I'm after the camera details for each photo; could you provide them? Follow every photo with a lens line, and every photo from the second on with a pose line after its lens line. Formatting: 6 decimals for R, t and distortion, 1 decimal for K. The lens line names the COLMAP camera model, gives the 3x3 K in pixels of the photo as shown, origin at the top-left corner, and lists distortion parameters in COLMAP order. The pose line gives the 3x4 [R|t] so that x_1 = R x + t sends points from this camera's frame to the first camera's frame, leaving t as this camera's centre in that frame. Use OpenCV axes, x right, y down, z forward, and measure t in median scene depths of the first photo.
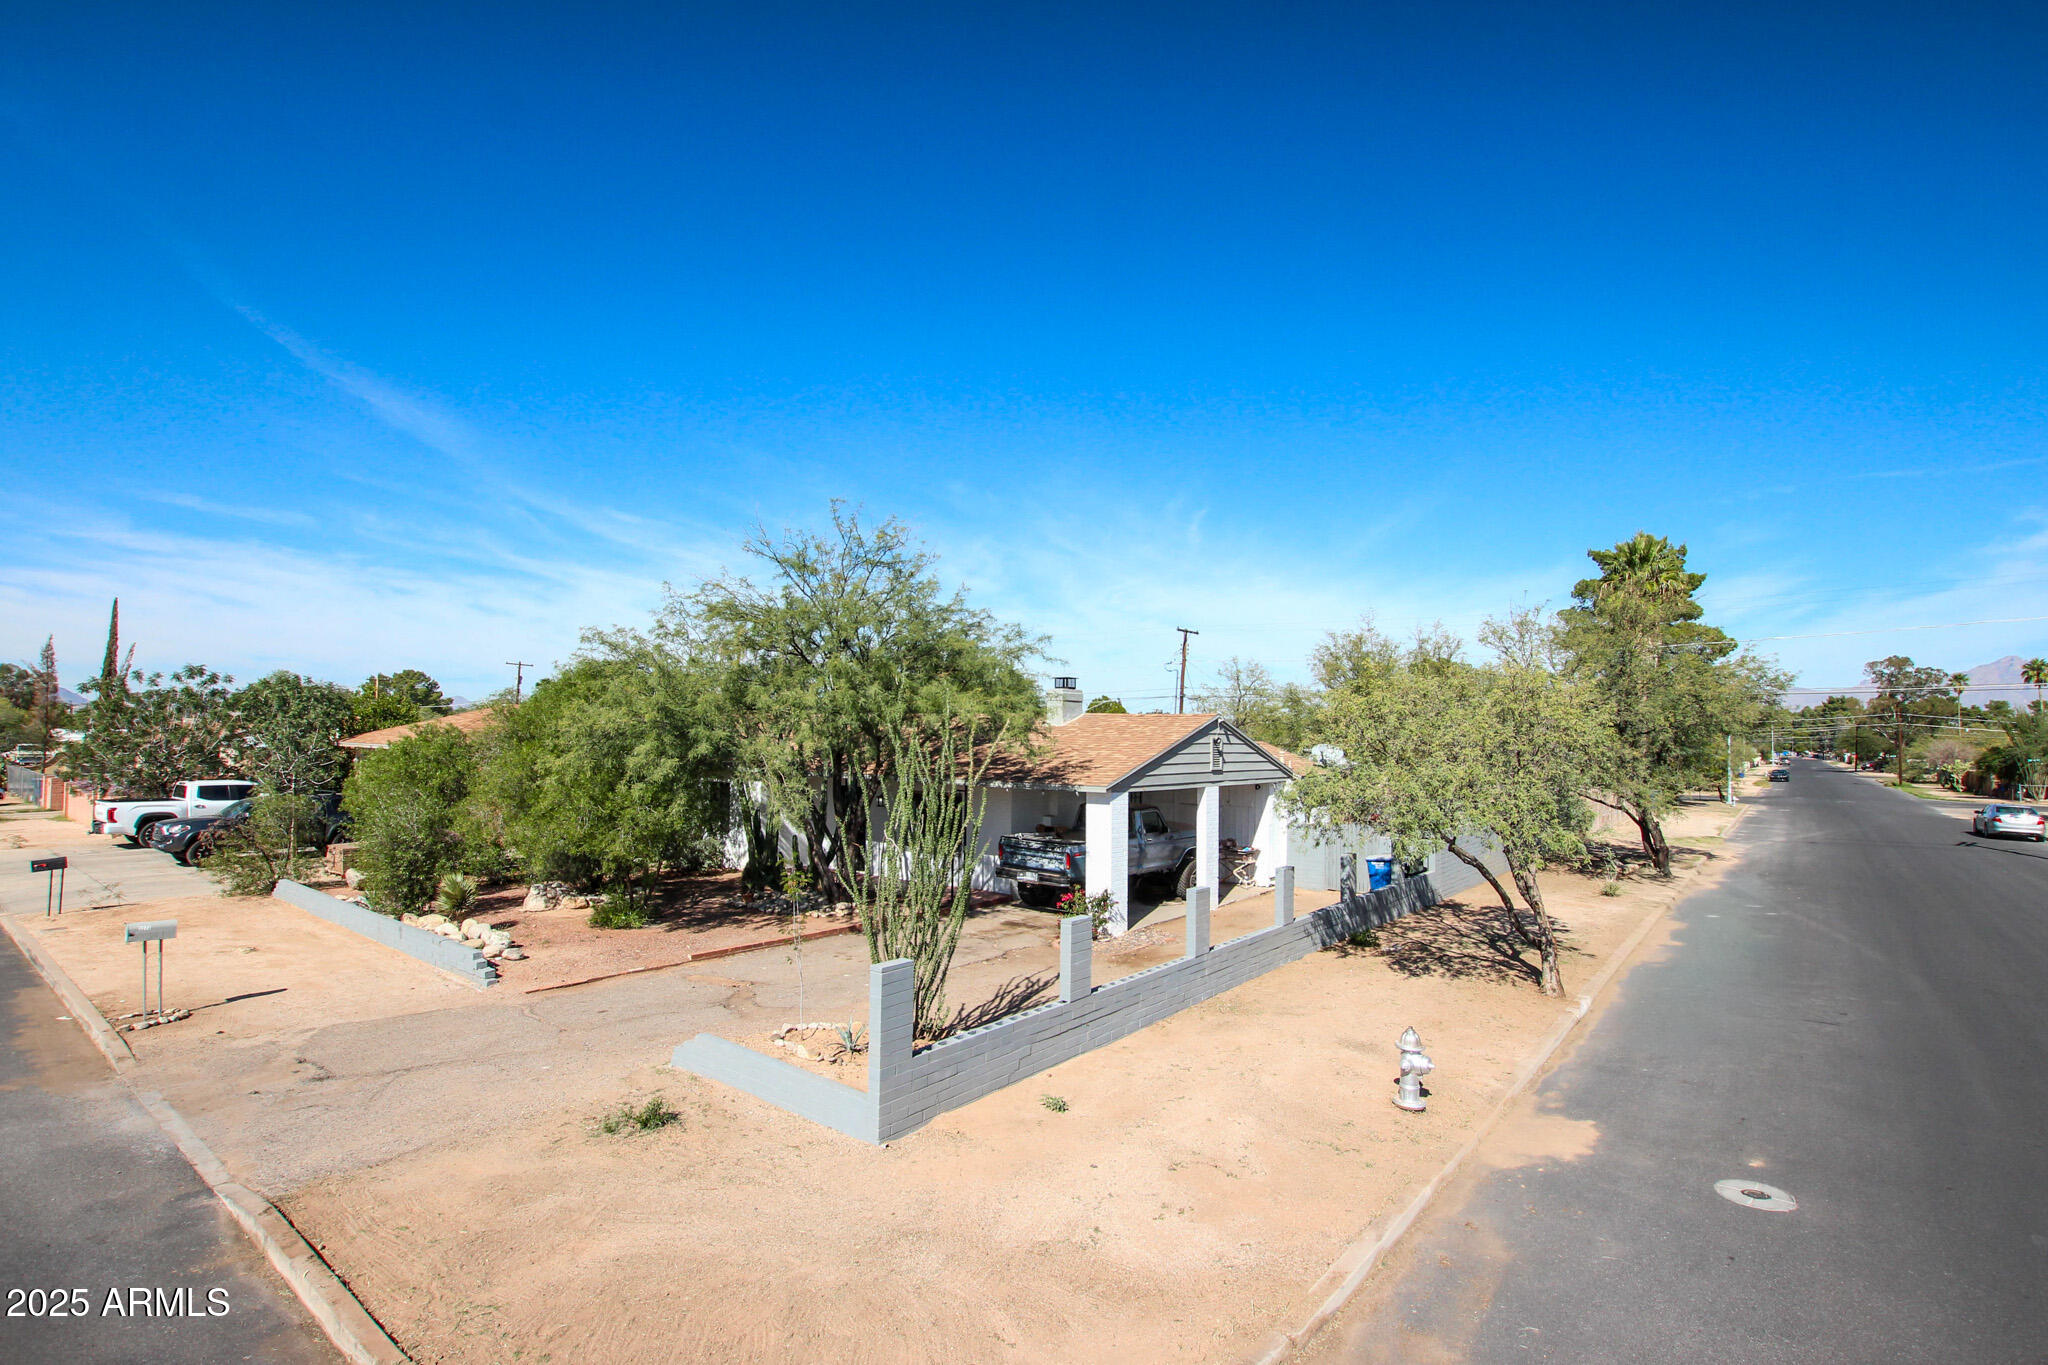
lens RADIAL K [[971.1, 0, 1023.8], [0, 971.1, 693.8], [0, 0, 1]] dist [-0.035077, 0.004123]
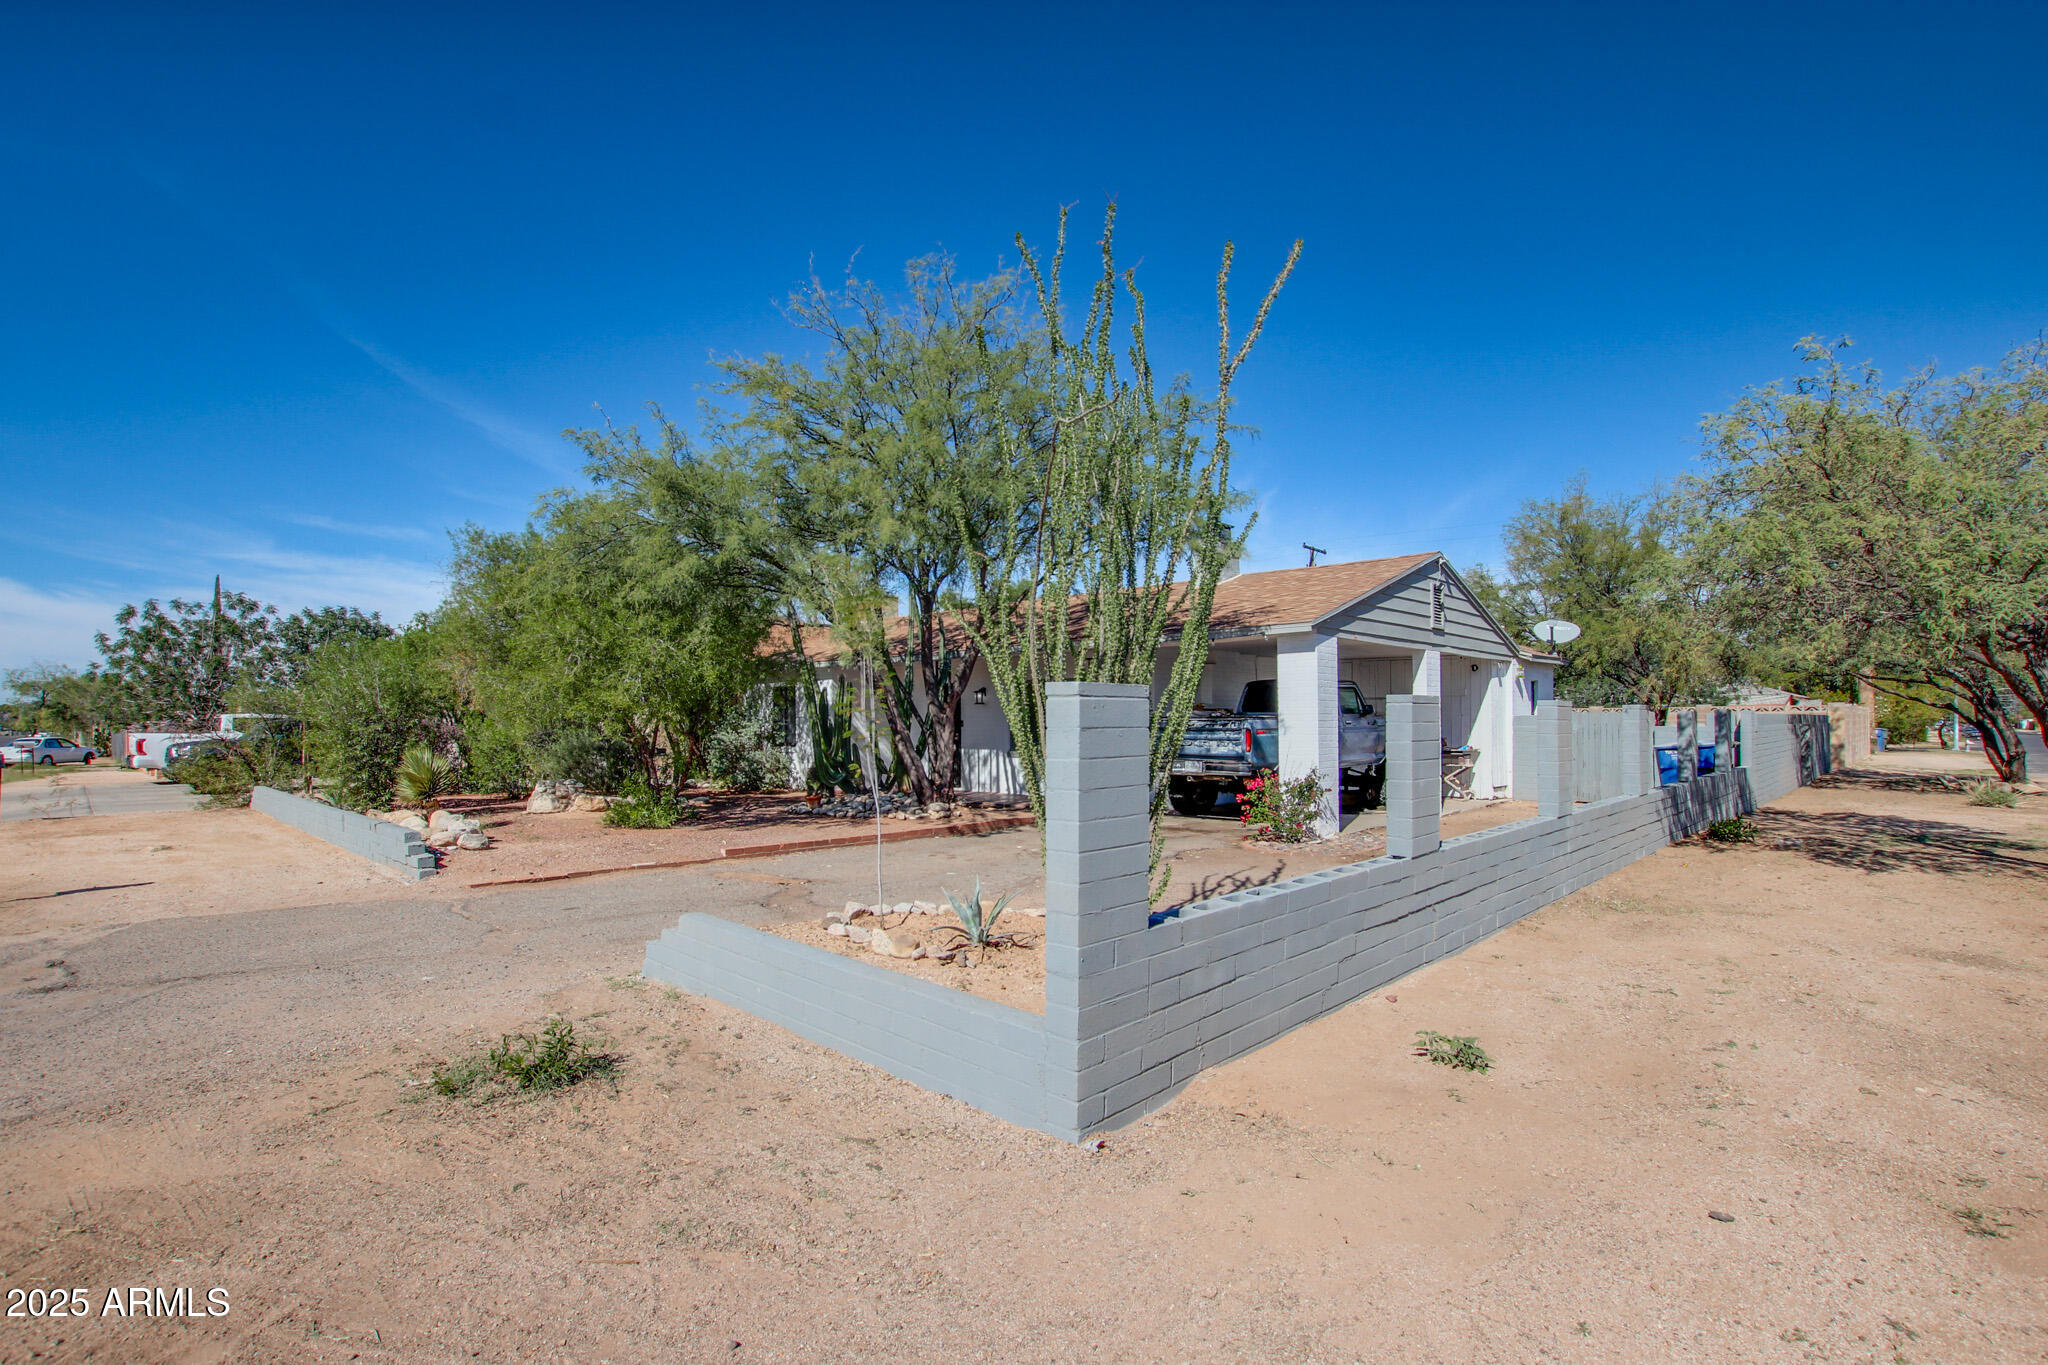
lens RADIAL K [[971.1, 0, 998.4], [0, 971.1, 709.5], [0, 0, 1]] dist [-0.035077, 0.004123]
pose [[0.994164, -0.016589, -0.106598, -0.065042], [0.020024, 0.999311, 0.031236, 0.132827], [0.106006, -0.033188, 0.993811, 0.290742]]
